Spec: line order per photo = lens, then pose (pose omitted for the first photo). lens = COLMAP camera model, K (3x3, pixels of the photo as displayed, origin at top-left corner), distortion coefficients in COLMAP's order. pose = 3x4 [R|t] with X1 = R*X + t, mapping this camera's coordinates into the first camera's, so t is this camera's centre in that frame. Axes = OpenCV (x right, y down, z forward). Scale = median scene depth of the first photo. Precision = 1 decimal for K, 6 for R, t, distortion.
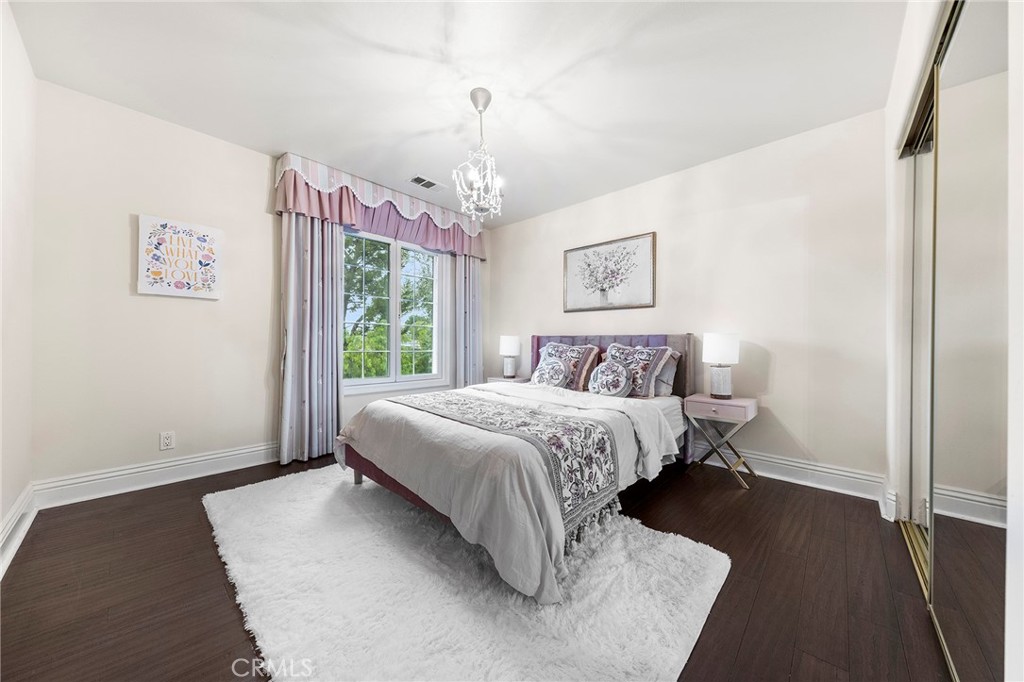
lens RADIAL K [[353.5, 0, 512.0], [0, 353.5, 341.0], [0, 0, 1]] dist [0.000576, 0.000037]
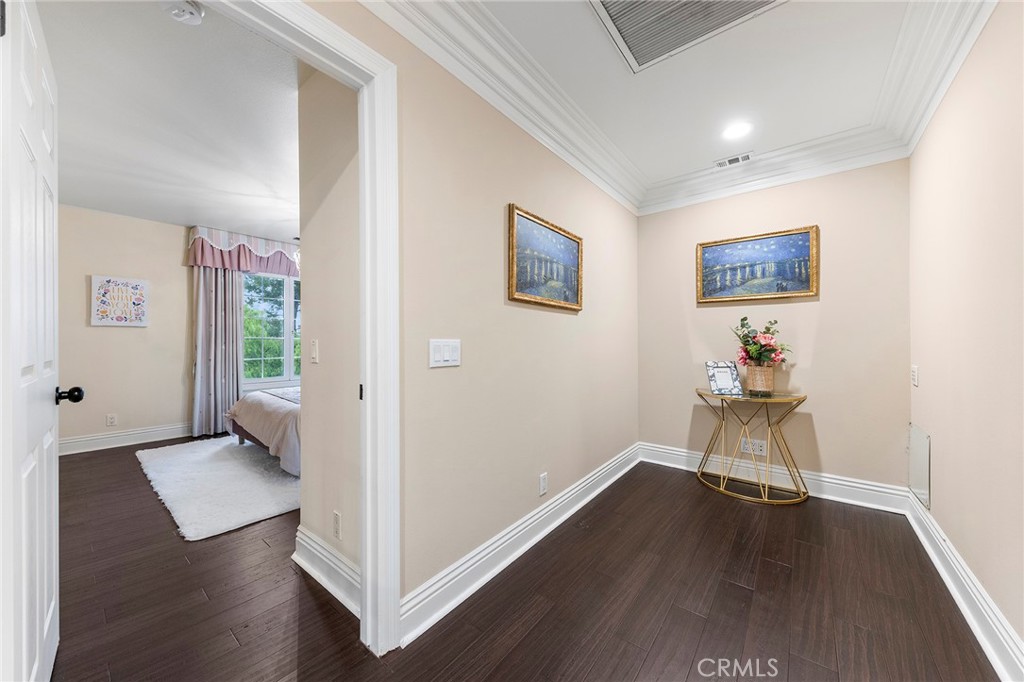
lens RADIAL K [[364.6, 0, 512.6], [0, 364.6, 338.1], [0, 0, 1]] dist [-0.000752, -0.000195]
pose [[0.997184, -0.008177, 0.074553, 0.612638], [0.008407, 0.999961, -0.002772, -0.051558], [-0.074527, 0.003391, 0.997213, -0.669437]]
